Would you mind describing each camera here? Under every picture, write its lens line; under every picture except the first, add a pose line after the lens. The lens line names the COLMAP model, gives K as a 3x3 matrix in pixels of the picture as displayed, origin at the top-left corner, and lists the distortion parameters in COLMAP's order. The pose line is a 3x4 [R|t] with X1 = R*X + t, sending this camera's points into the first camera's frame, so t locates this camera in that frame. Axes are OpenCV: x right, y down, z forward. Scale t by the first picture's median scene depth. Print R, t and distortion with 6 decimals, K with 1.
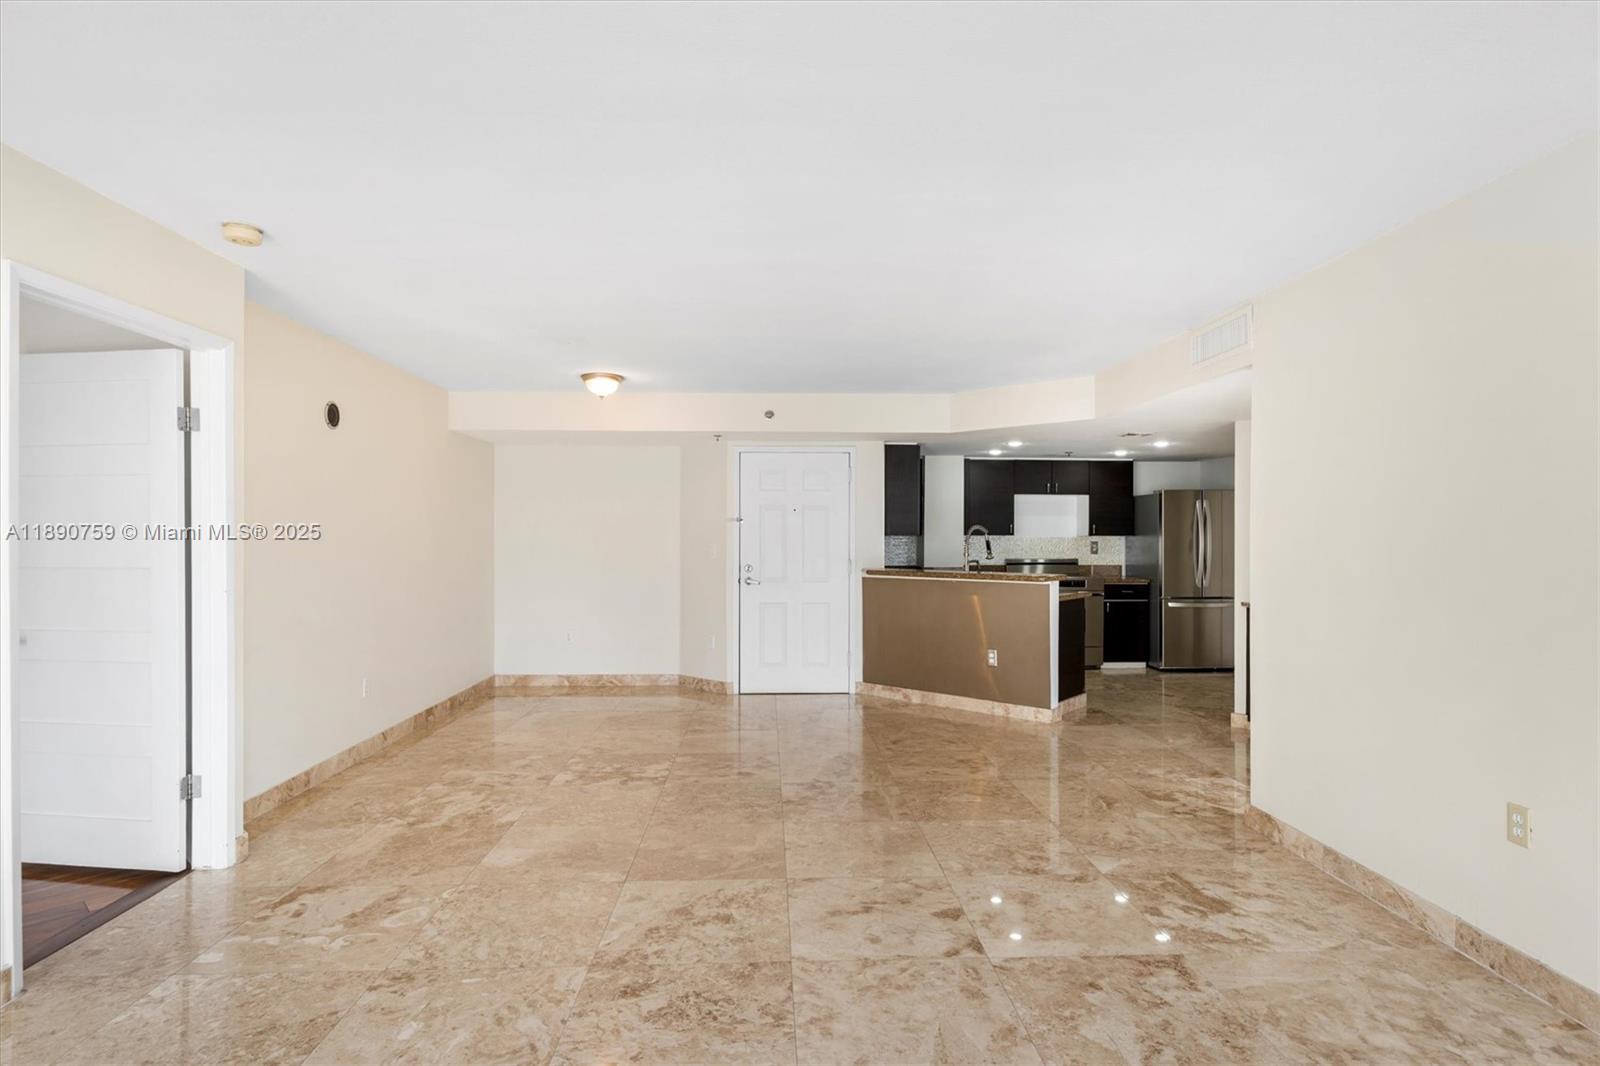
lens RADIAL K [[824.8, 0, 800.0], [0, 824.8, 533.0], [0, 0, 1]] dist [0.002875, 0.000484]
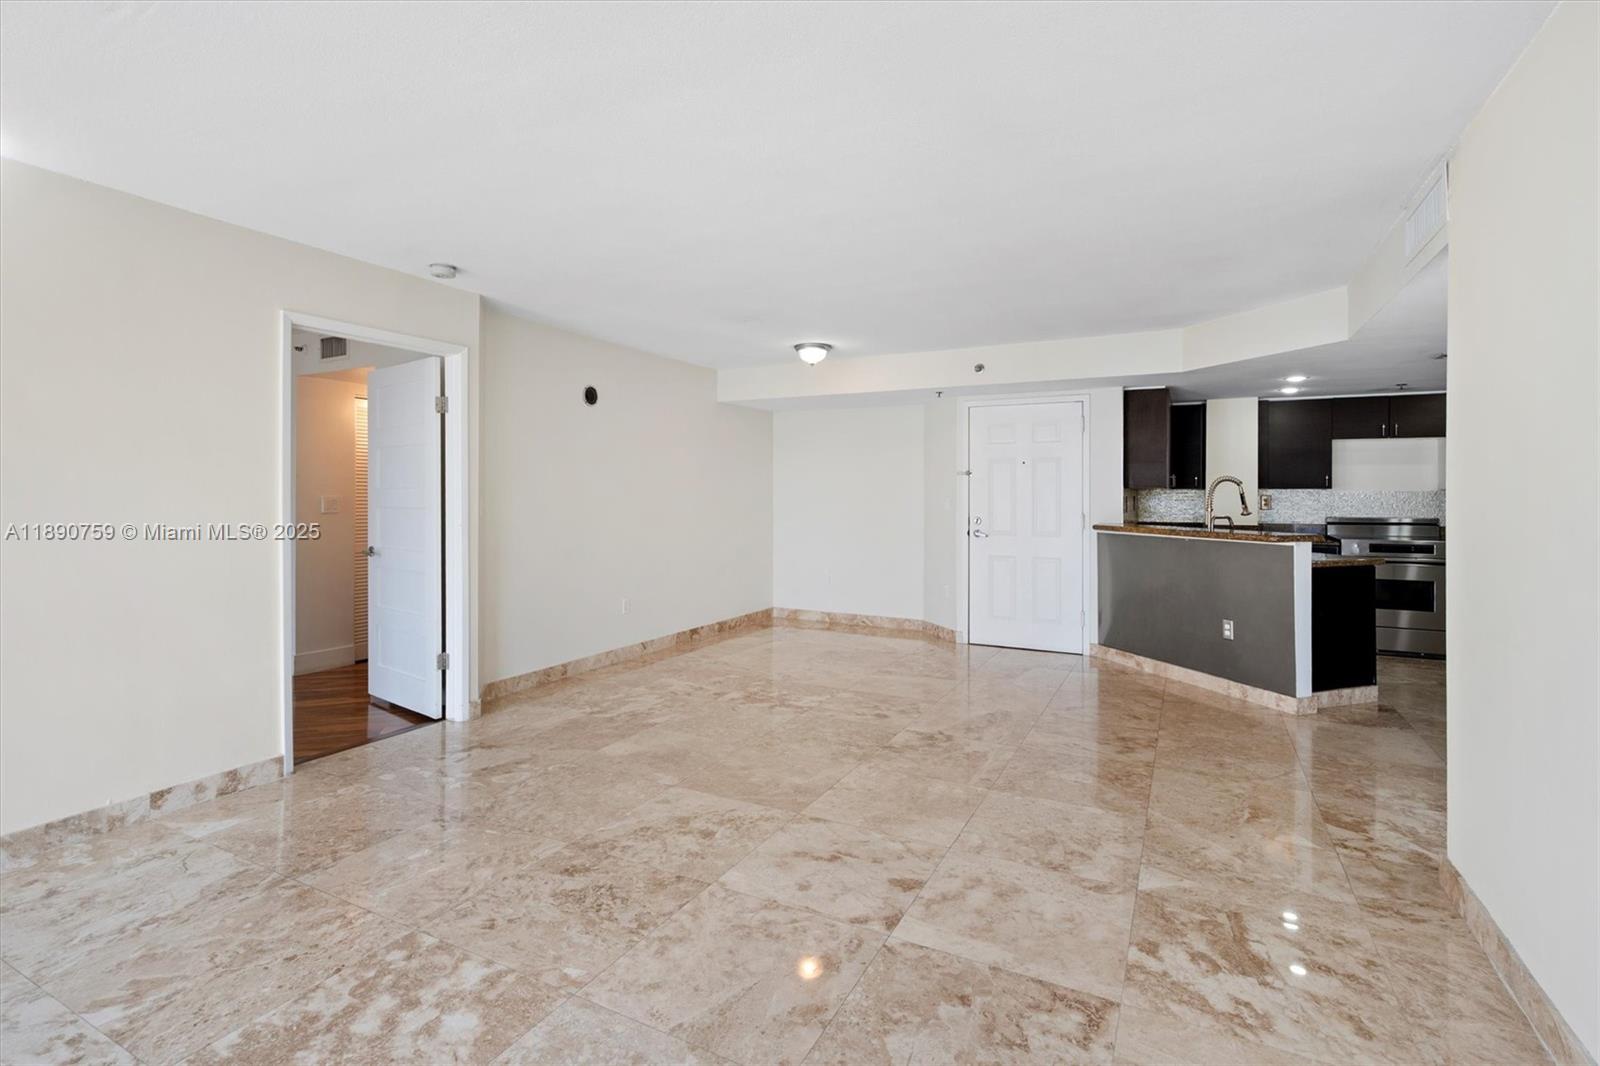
lens RADIAL K [[758.1, 0, 794.7], [0, 758.1, 487.7], [0, 0, 1]] dist [0.001012, -0.000162]
pose [[0.865065, -0.002710, -0.501652, 0.241255], [0.000655, 0.999991, -0.004273, 0.006565], [0.501659, 0.003367, 0.865059, 0.089534]]
